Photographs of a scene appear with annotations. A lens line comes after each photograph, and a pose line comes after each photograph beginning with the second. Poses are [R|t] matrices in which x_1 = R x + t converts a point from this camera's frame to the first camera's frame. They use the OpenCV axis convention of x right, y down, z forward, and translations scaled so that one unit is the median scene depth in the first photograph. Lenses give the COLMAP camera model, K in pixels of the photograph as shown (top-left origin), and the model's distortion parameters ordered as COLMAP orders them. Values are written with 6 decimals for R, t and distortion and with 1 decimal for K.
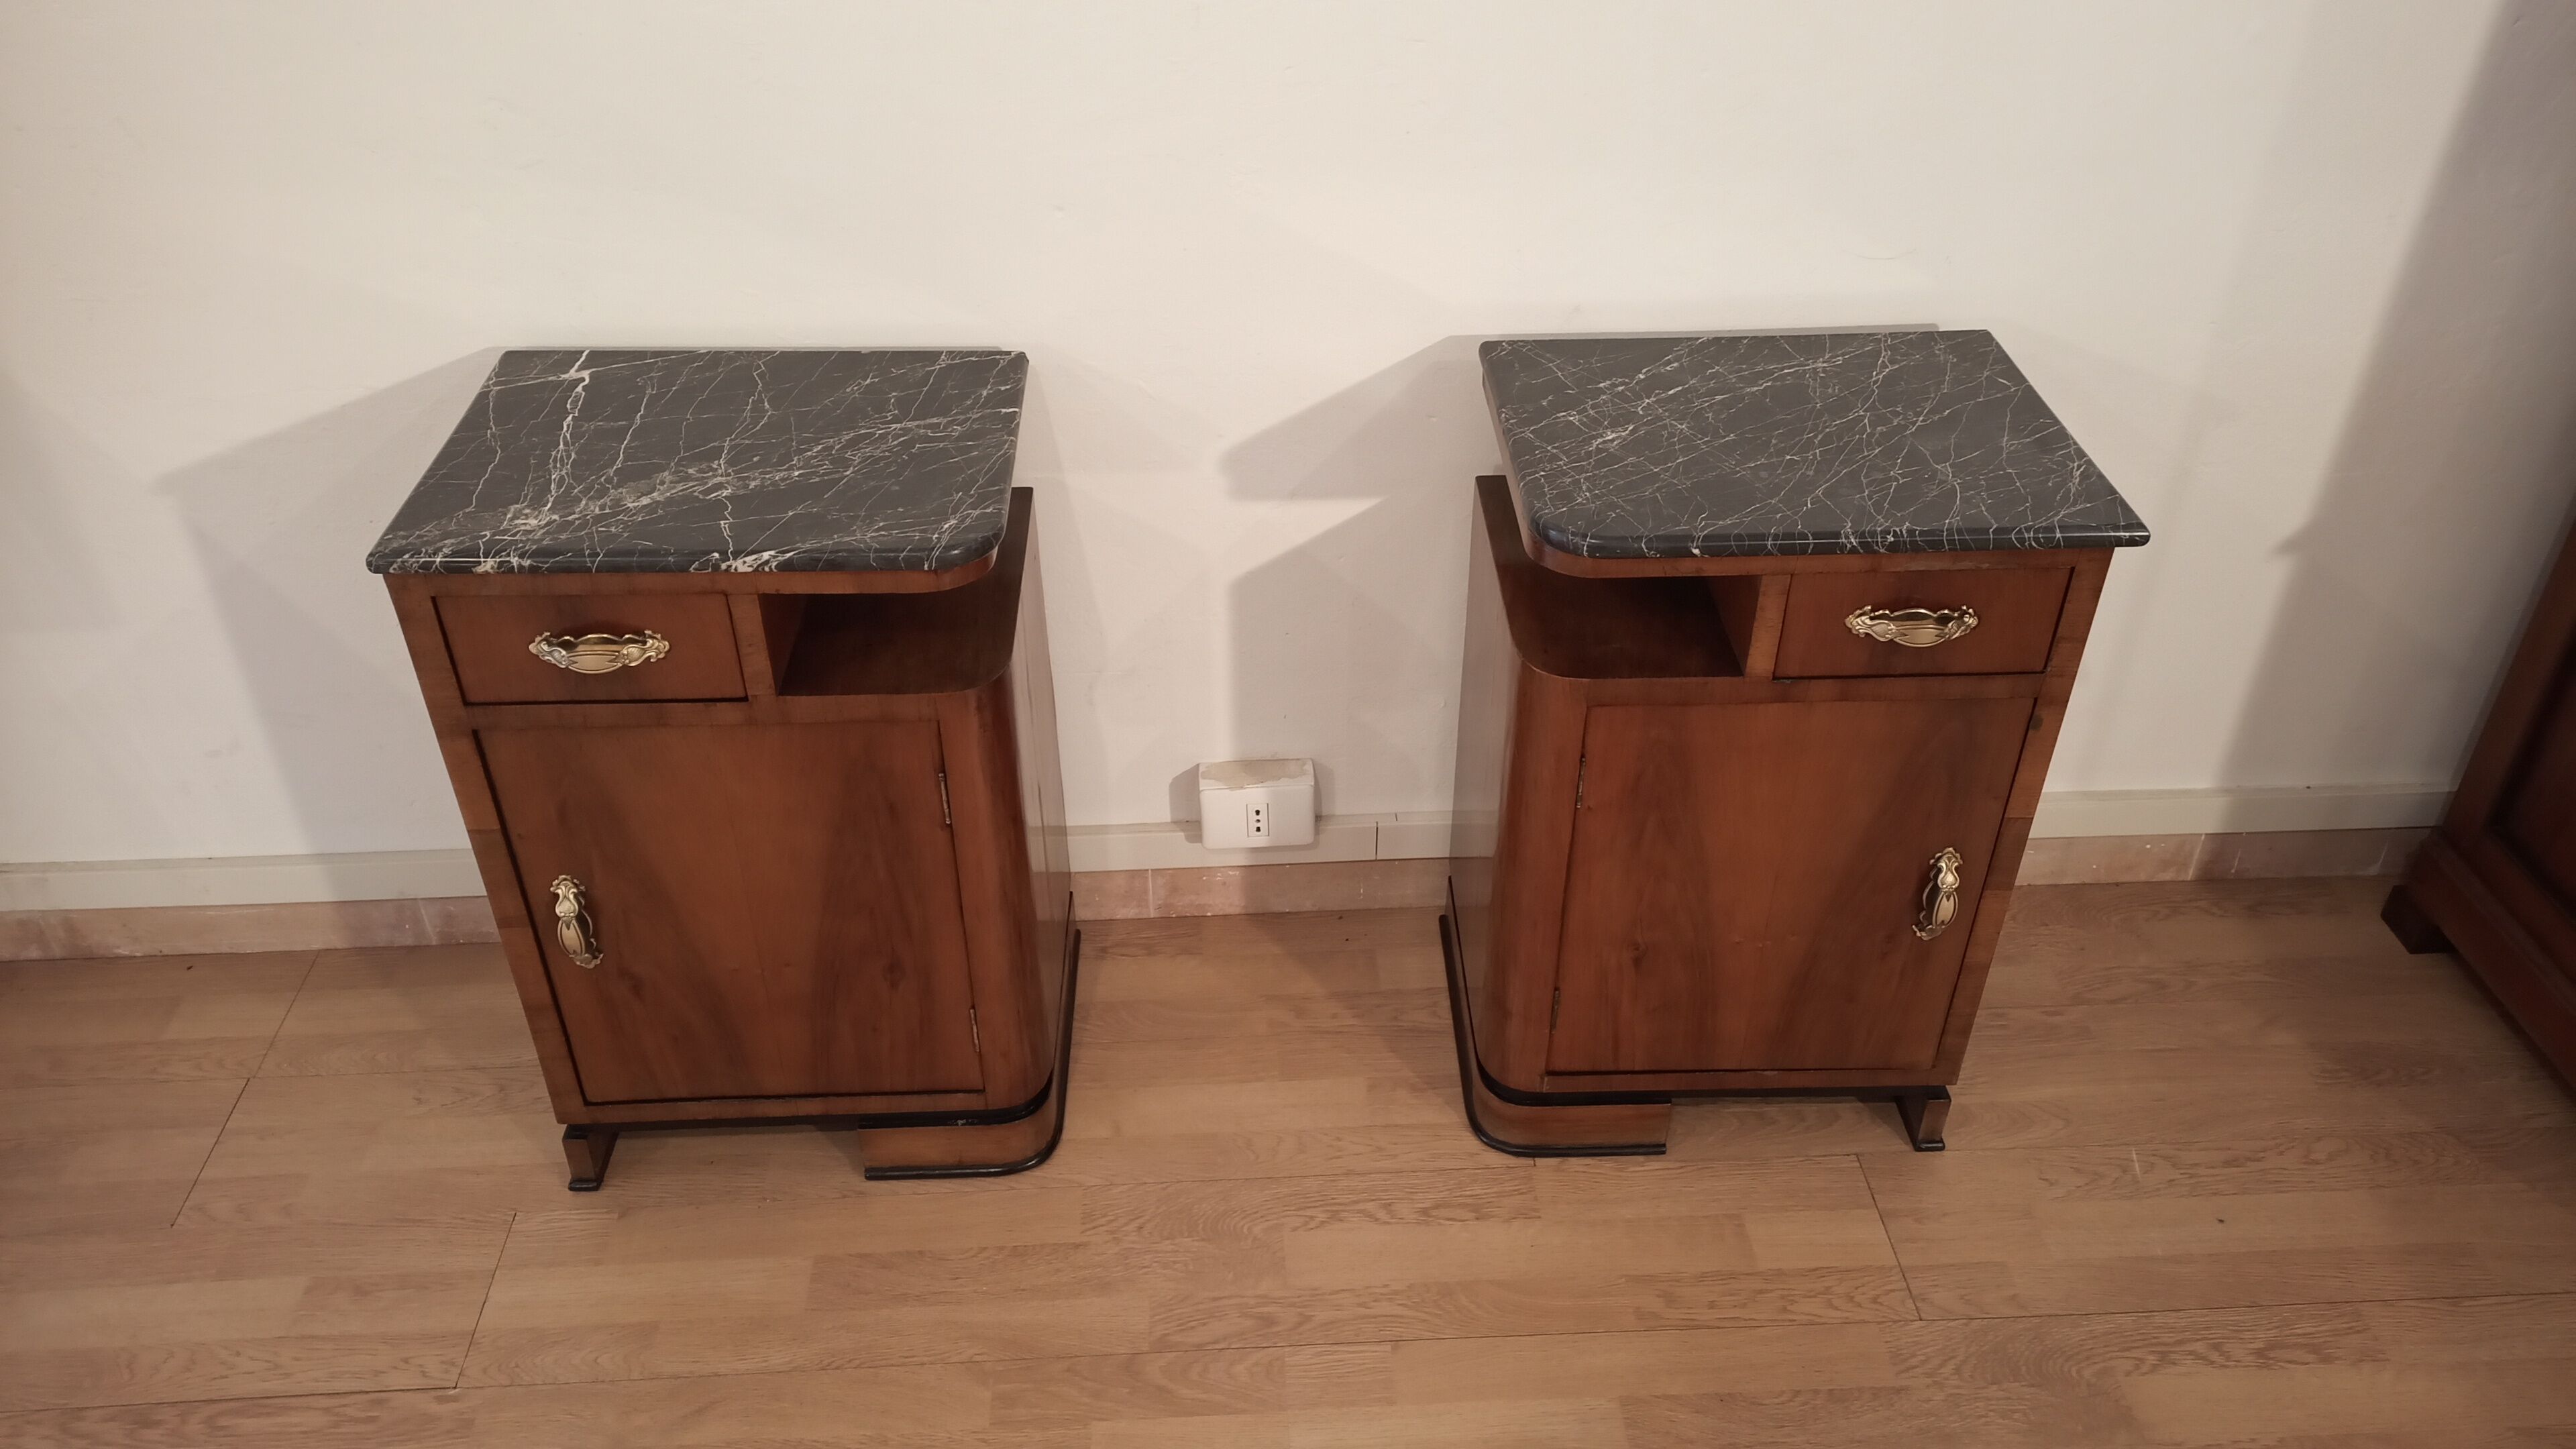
lens RADIAL K [[1919.5, 0, 1286.3], [0, 1919.5, 732.8], [0, 0, 1]] dist [0.072398, -0.096727]
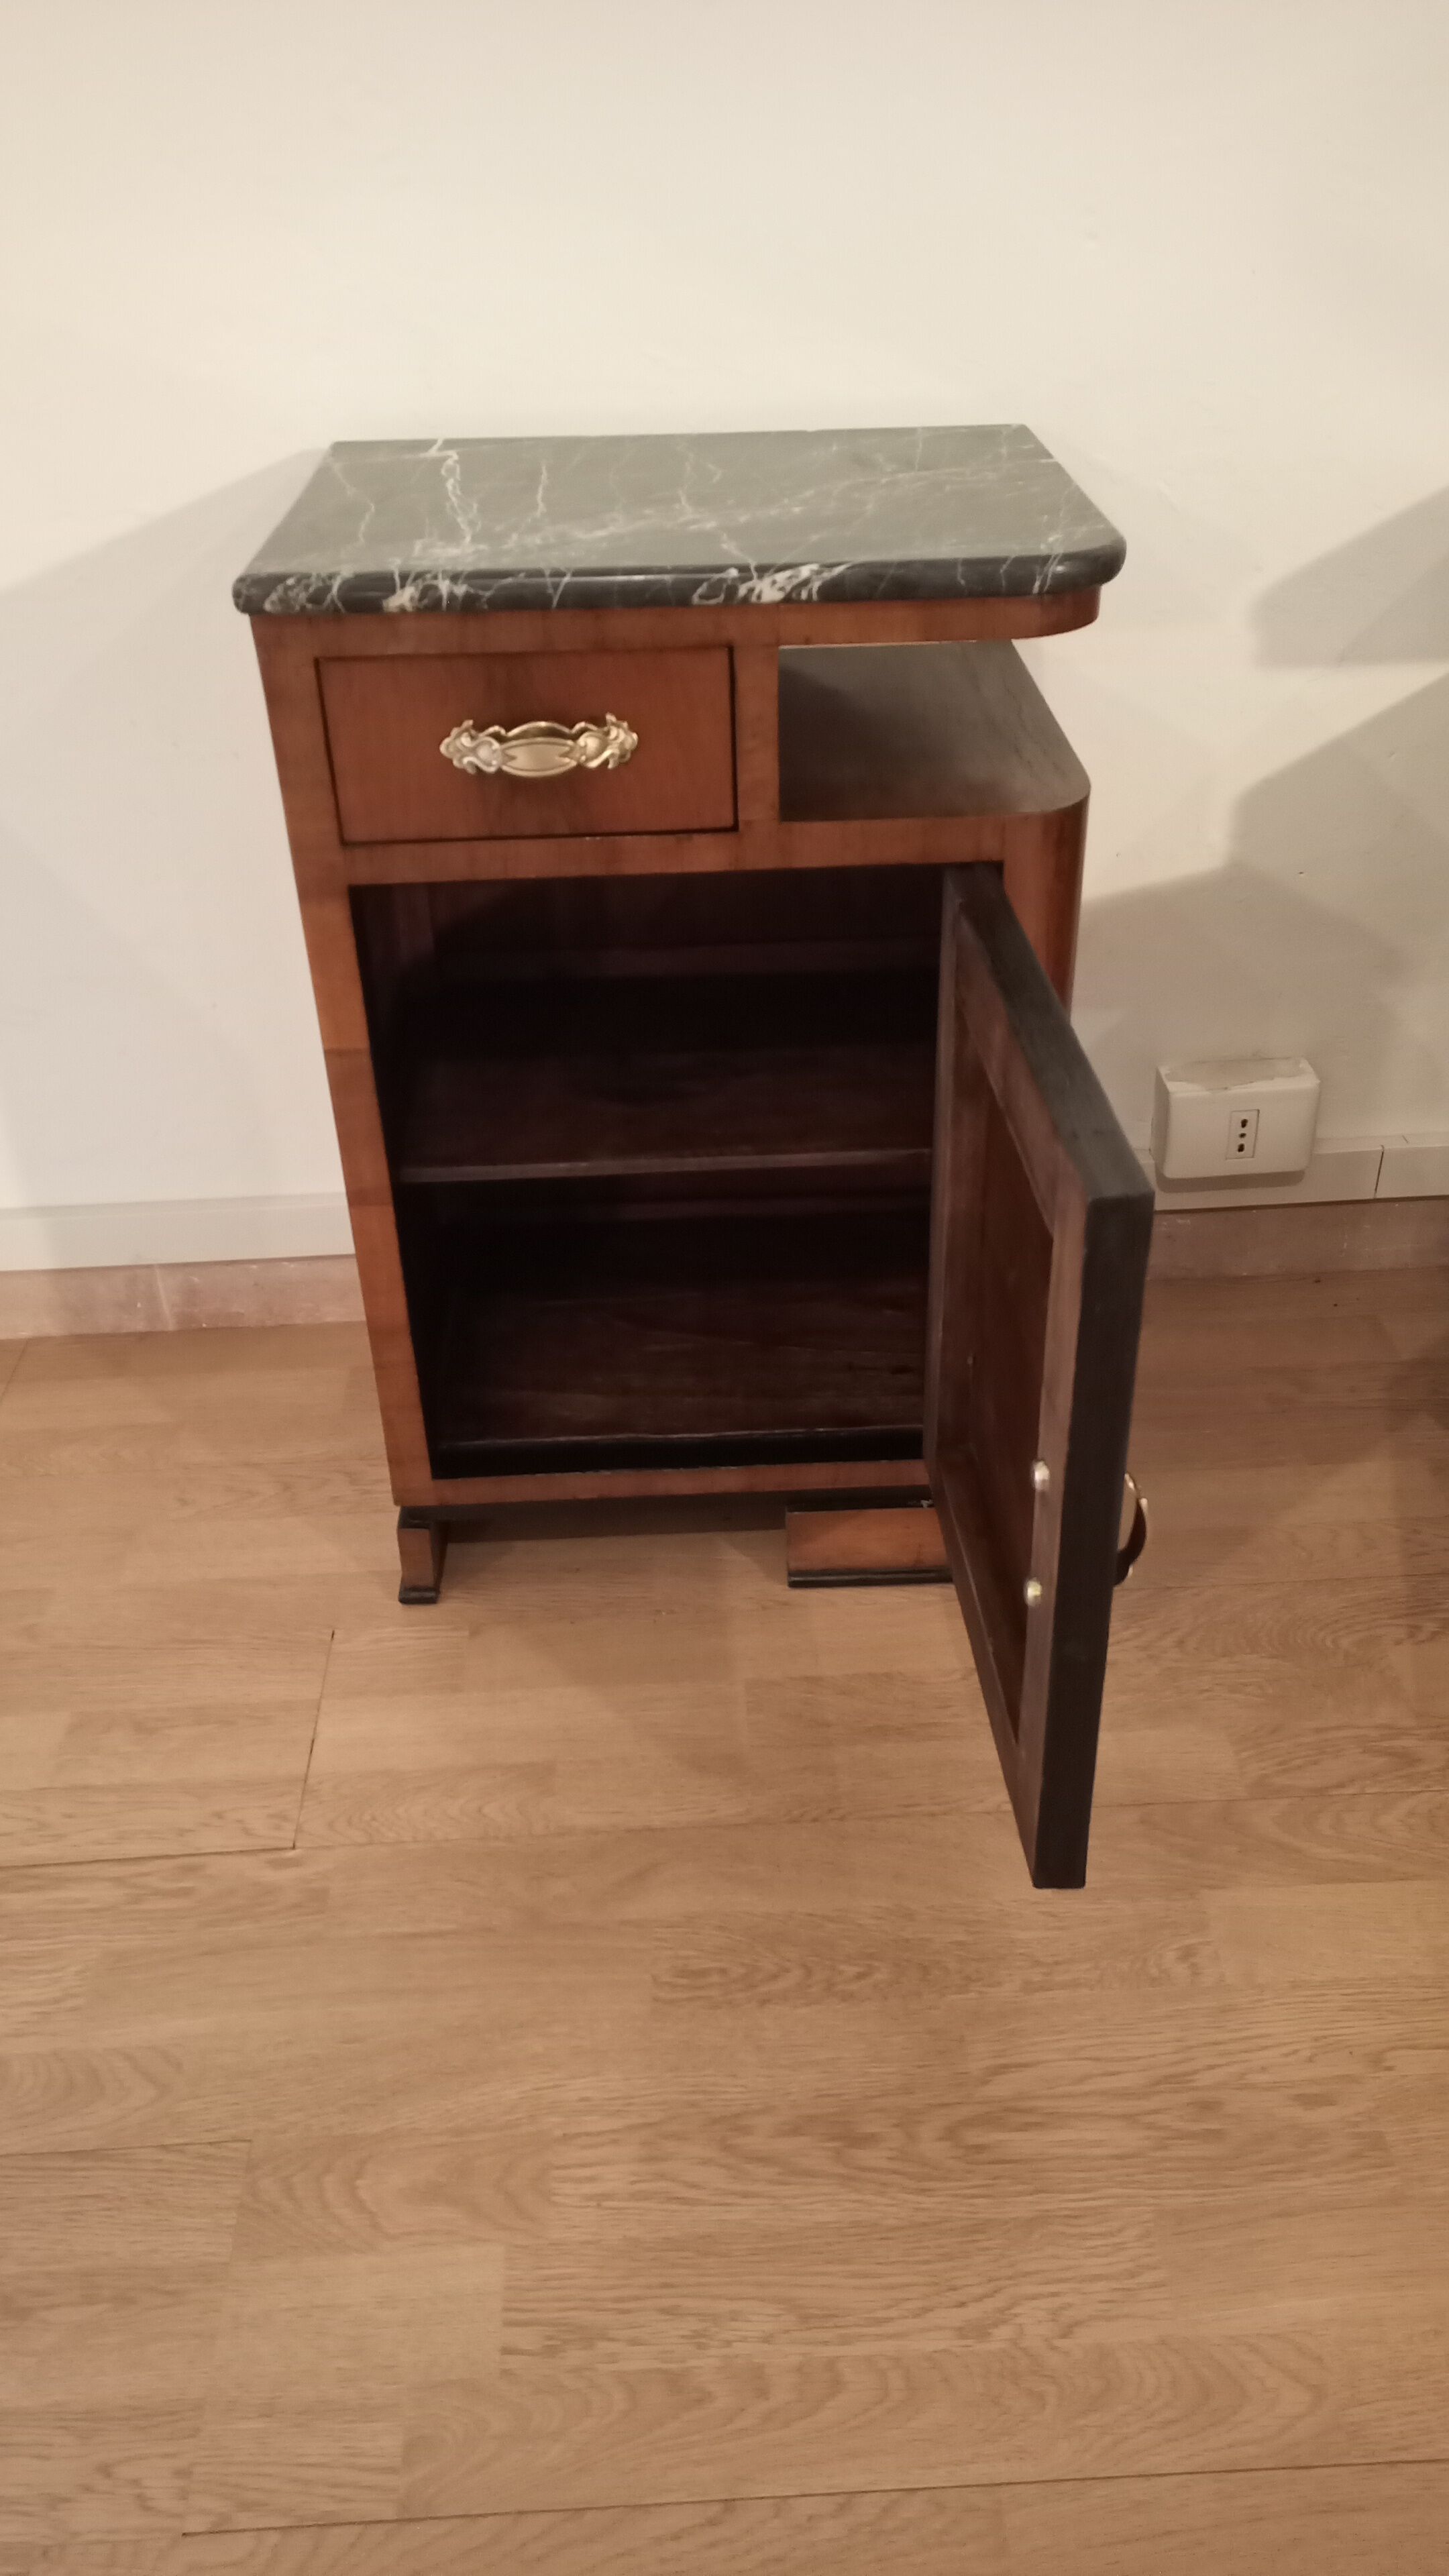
lens RADIAL K [[1903.8, 0, 712.4], [0, 1903.8, 1293.5], [0, 0, 1]] dist [0.076697, -0.105467]
pose [[0.999342, -0.018229, -0.031359, -0.235780], [0.017202, 0.999316, -0.032726, 0.150700], [0.031934, 0.032165, 0.998972, 0.276004]]
